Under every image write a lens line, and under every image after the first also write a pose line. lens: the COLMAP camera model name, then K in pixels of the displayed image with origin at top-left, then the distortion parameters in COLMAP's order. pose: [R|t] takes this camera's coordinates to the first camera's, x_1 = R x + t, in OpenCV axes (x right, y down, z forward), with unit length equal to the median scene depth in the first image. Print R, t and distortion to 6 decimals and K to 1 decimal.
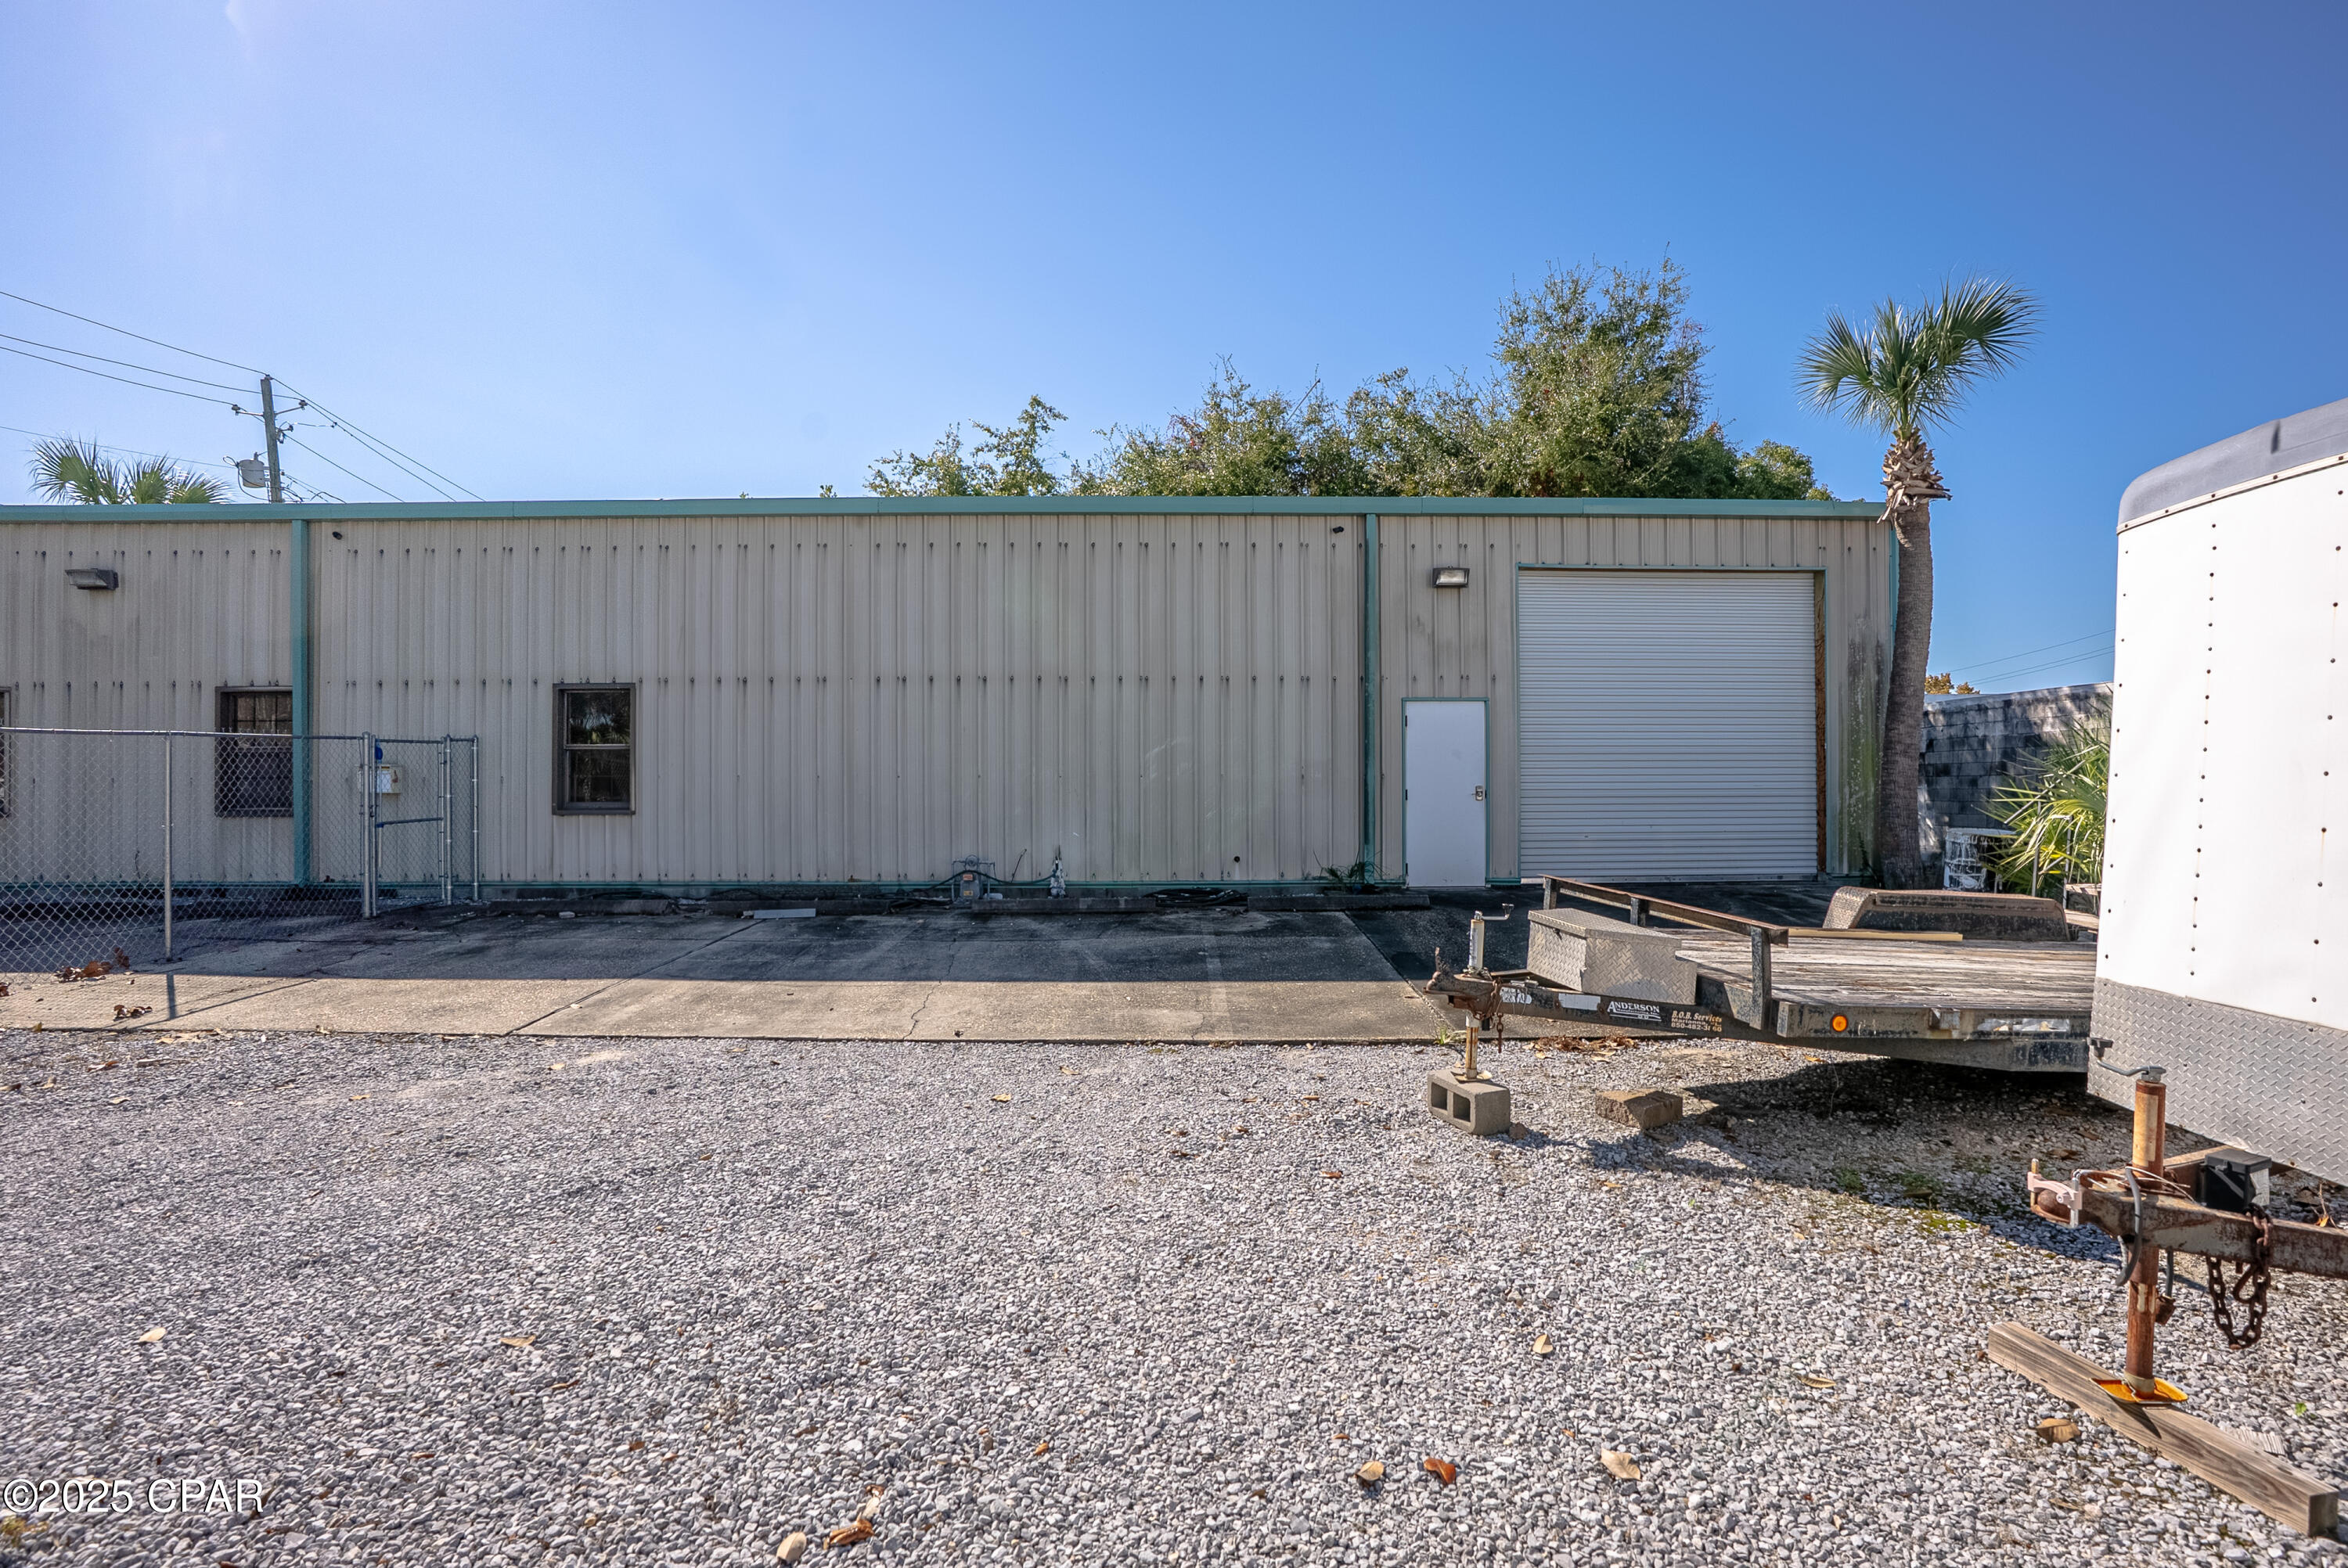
lens RADIAL K [[1079.4, 0, 1174.0], [0, 1079.4, 784.0], [0, 0, 1]] dist [-0.071372, 0.010181]
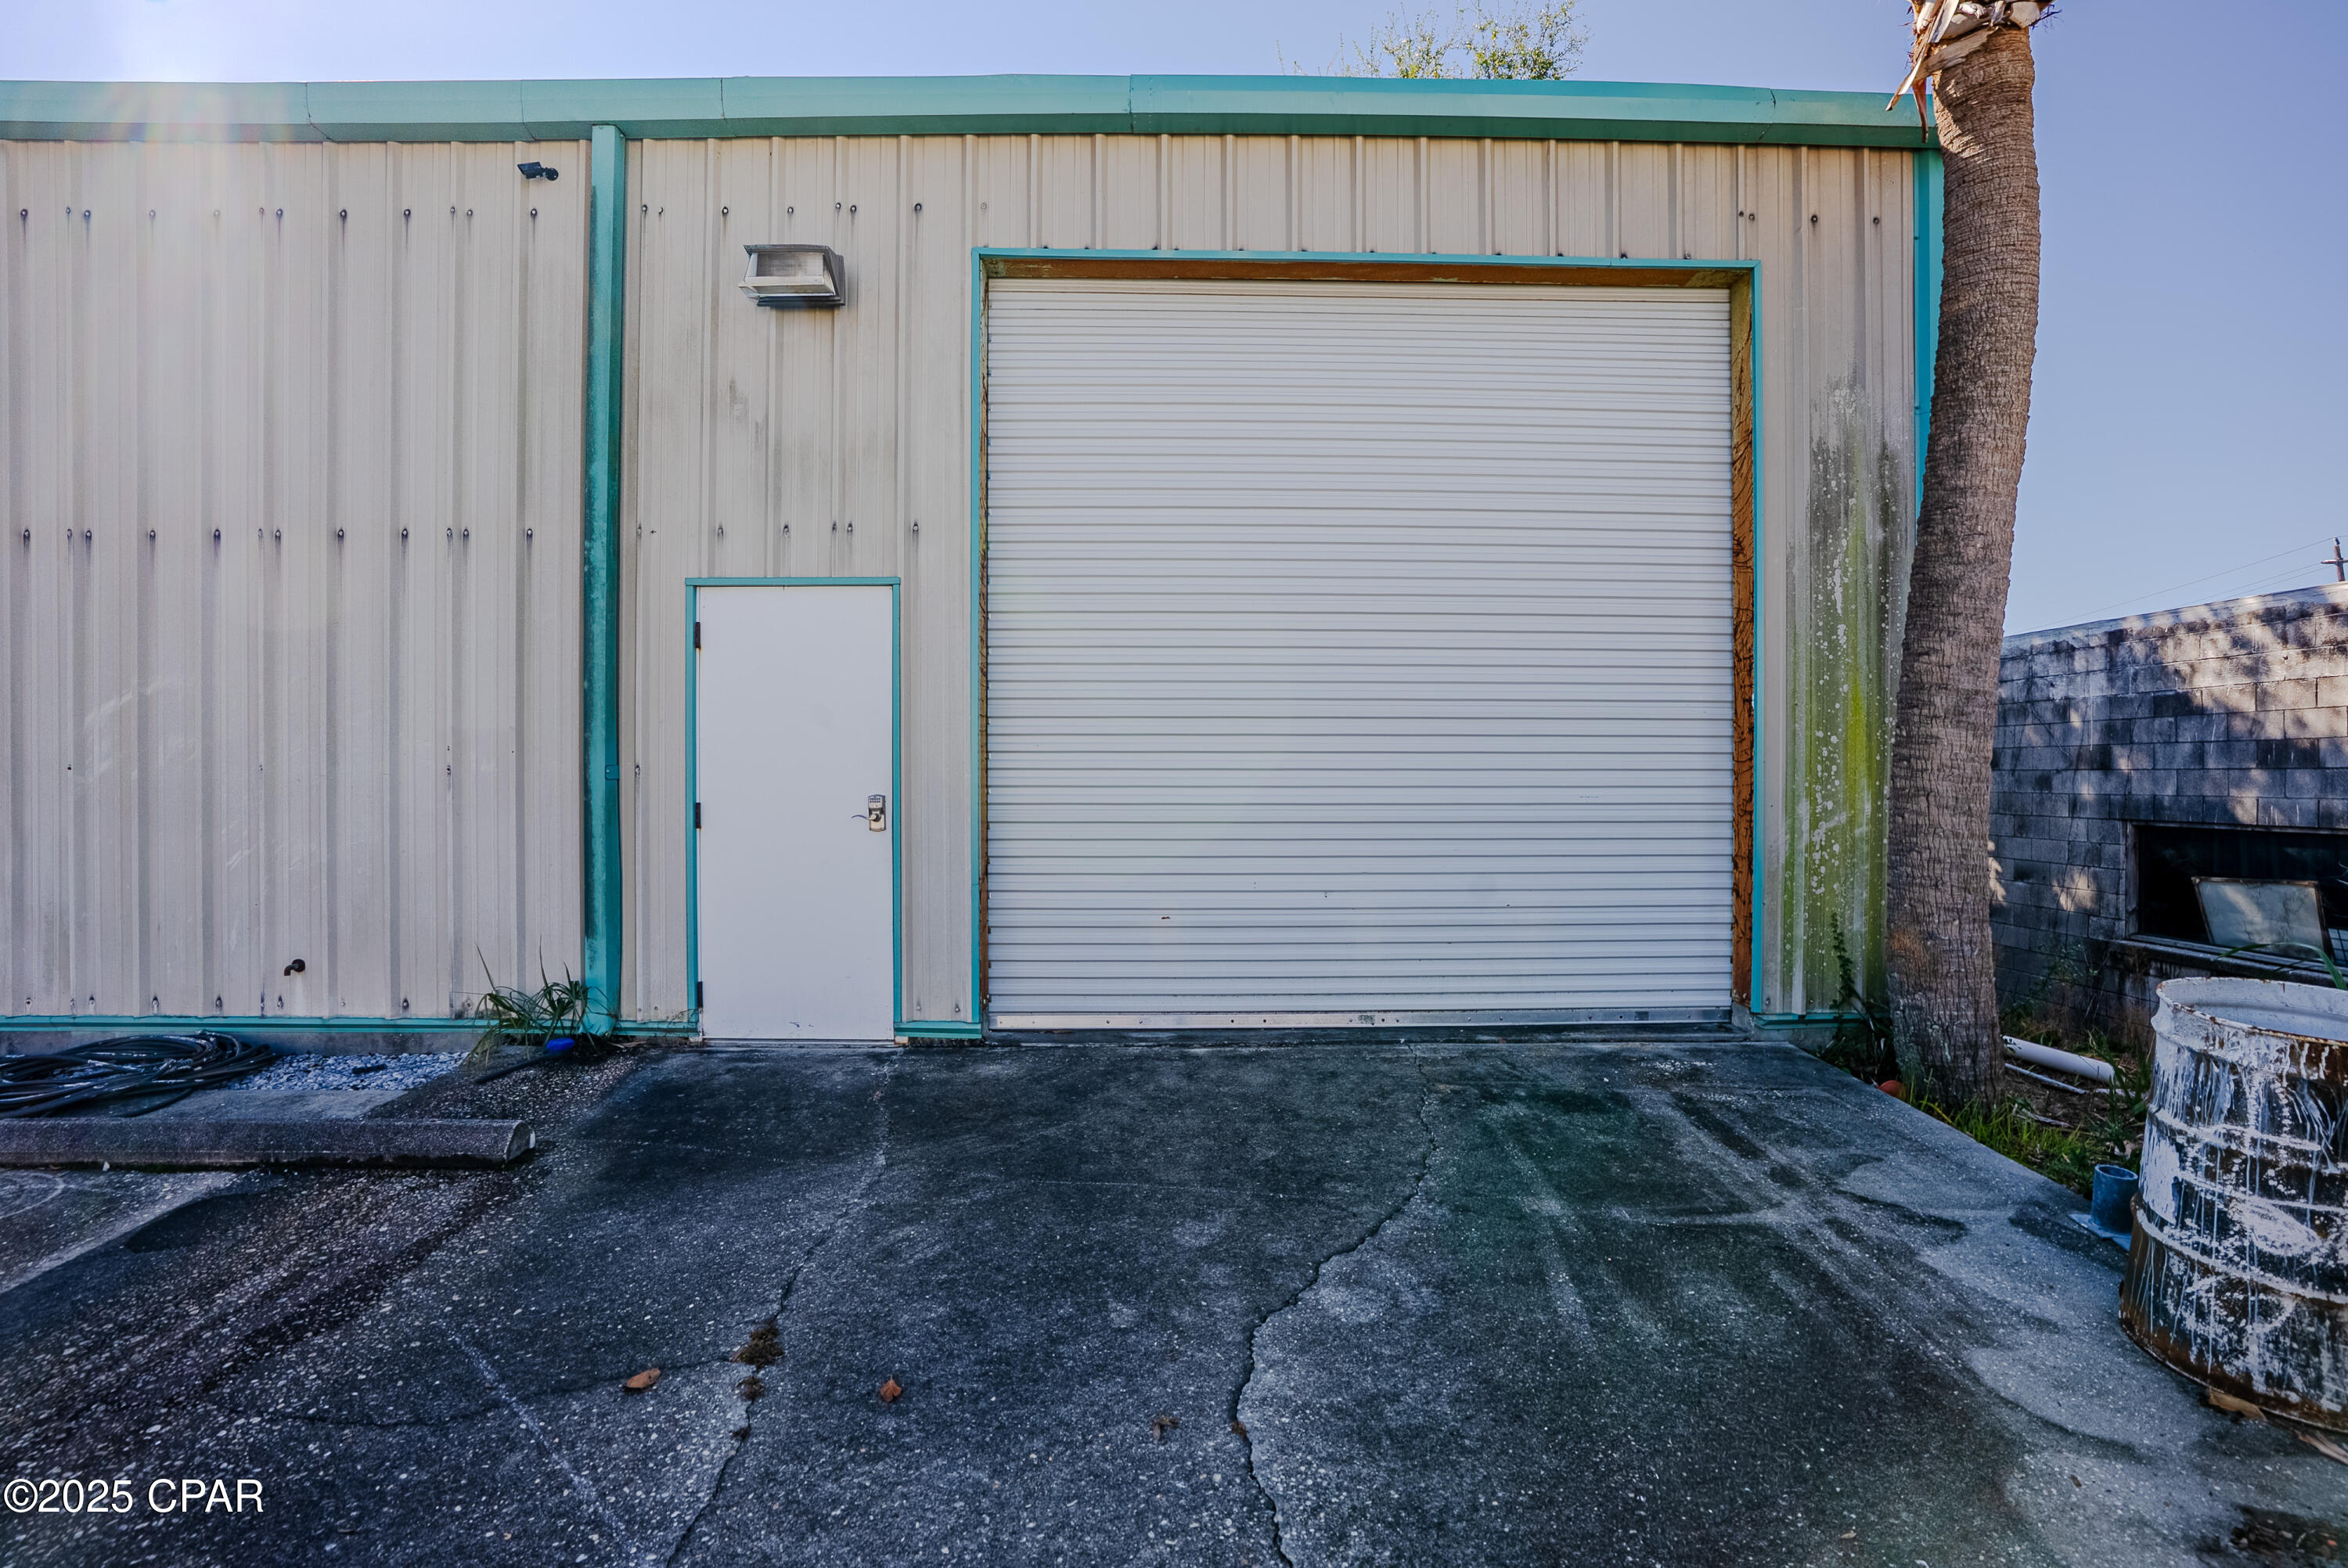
lens RADIAL K [[1083.3, 0, 1174.0], [0, 1083.3, 784.0], [0, 0, 1]] dist [-0.079207, 0.025062]
pose [[0.999907, 0.004866, 0.012706, 0.391067], [-0.005058, 0.999874, 0.015078, -0.008906], [-0.012631, -0.015141, 0.999806, 0.593621]]
